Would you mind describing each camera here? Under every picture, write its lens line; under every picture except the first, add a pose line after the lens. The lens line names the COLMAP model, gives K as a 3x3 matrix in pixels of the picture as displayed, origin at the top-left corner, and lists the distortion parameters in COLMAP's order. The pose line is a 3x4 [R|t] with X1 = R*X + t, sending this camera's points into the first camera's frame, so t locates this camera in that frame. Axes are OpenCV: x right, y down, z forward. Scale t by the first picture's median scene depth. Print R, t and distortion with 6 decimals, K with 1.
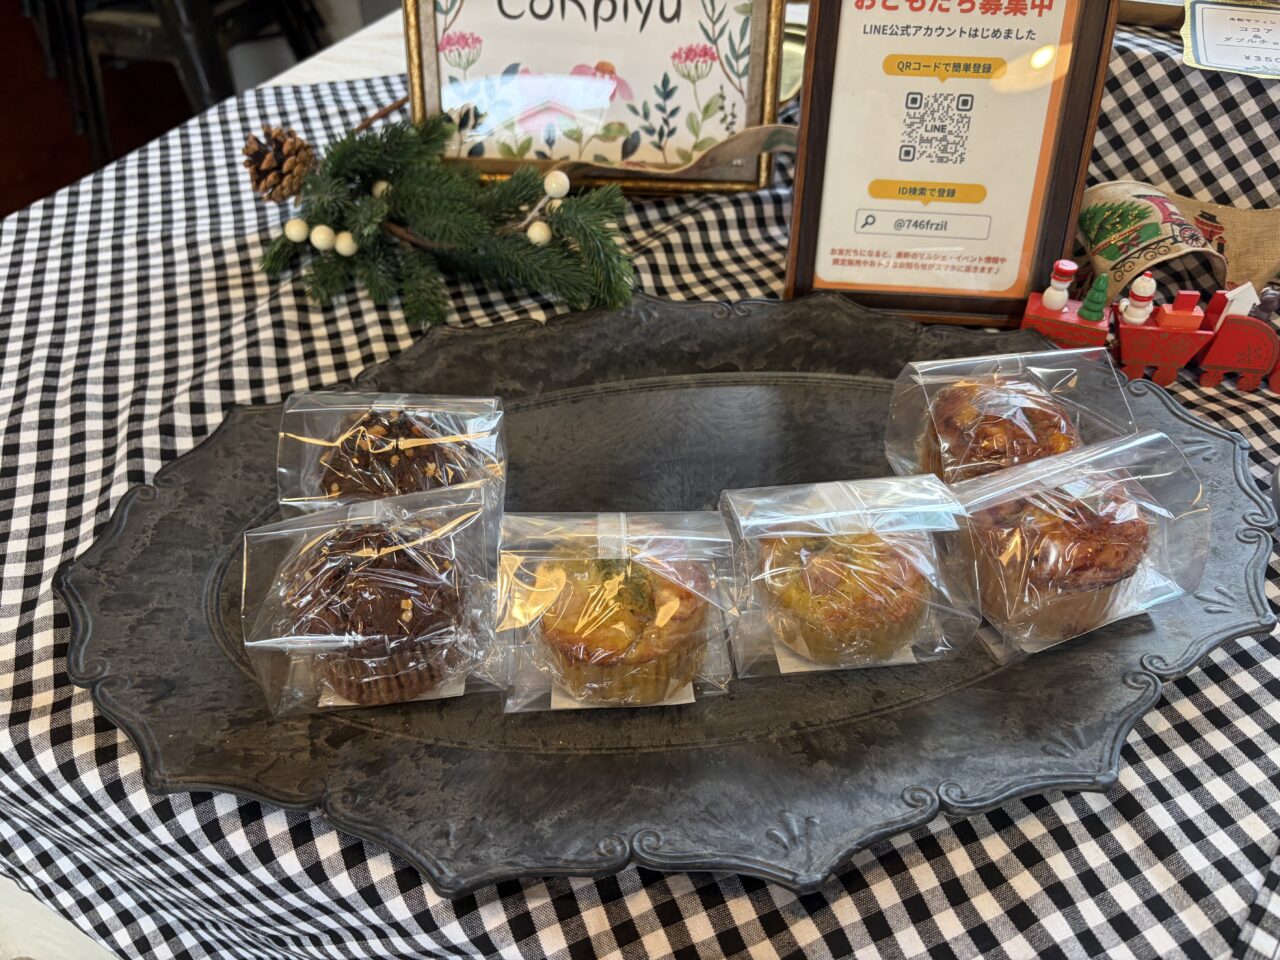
lens RADIAL K [[981.5, 0, 670.4], [0, 981.5, 497.0], [0, 0, 1]] dist [0.023514, -0.009612]
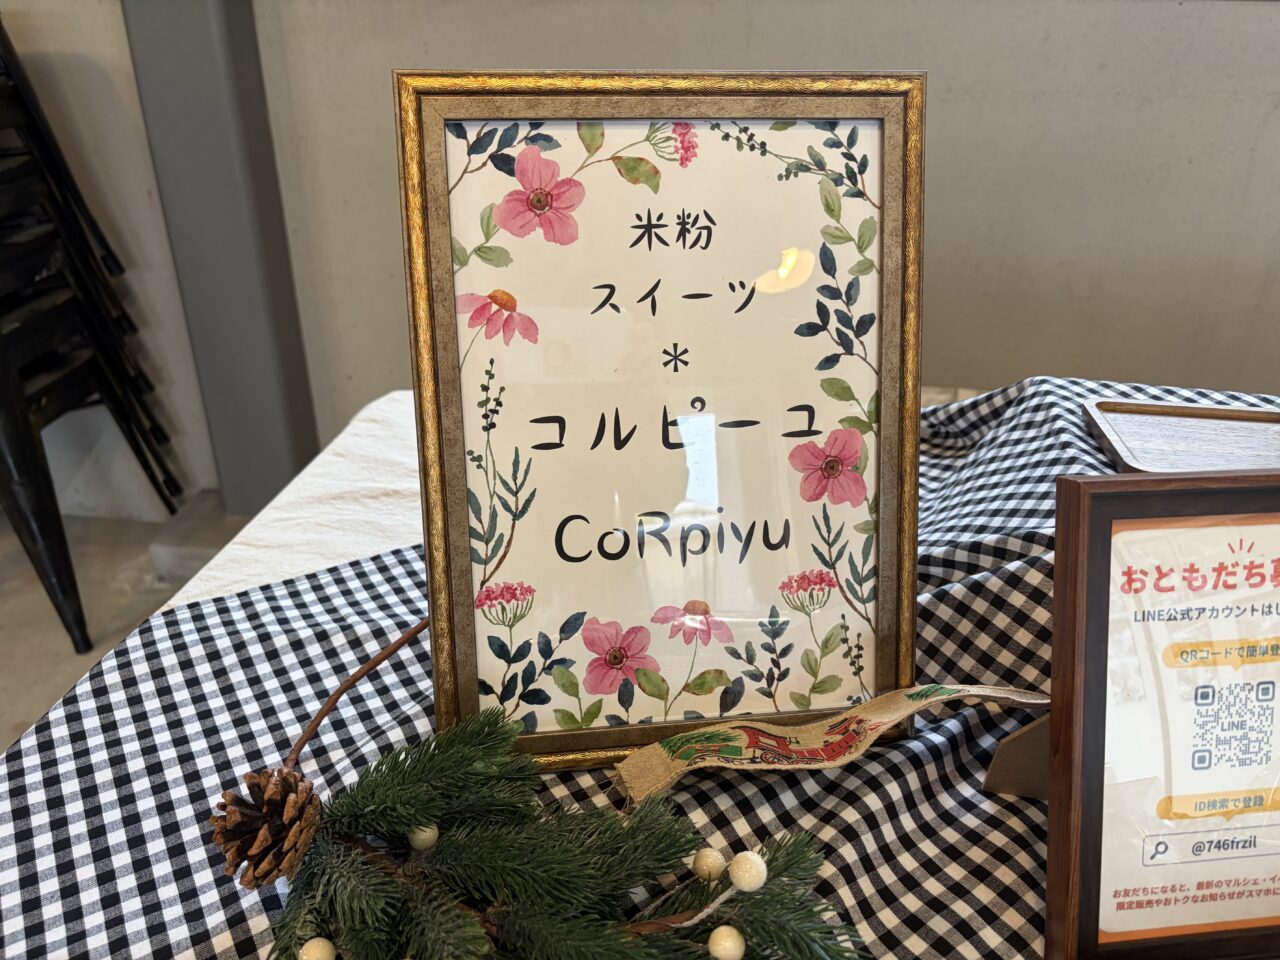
lens RADIAL K [[981.5, 0, 640.8], [0, 981.5, 477.9], [0, 0, 1]] dist [0.023514, -0.009612]
pose [[0.980252, -0.077393, 0.181976, -0.277082], [0.122512, 0.960035, -0.251642, -0.398735], [-0.155228, 0.268967, 0.950558, 0.291933]]
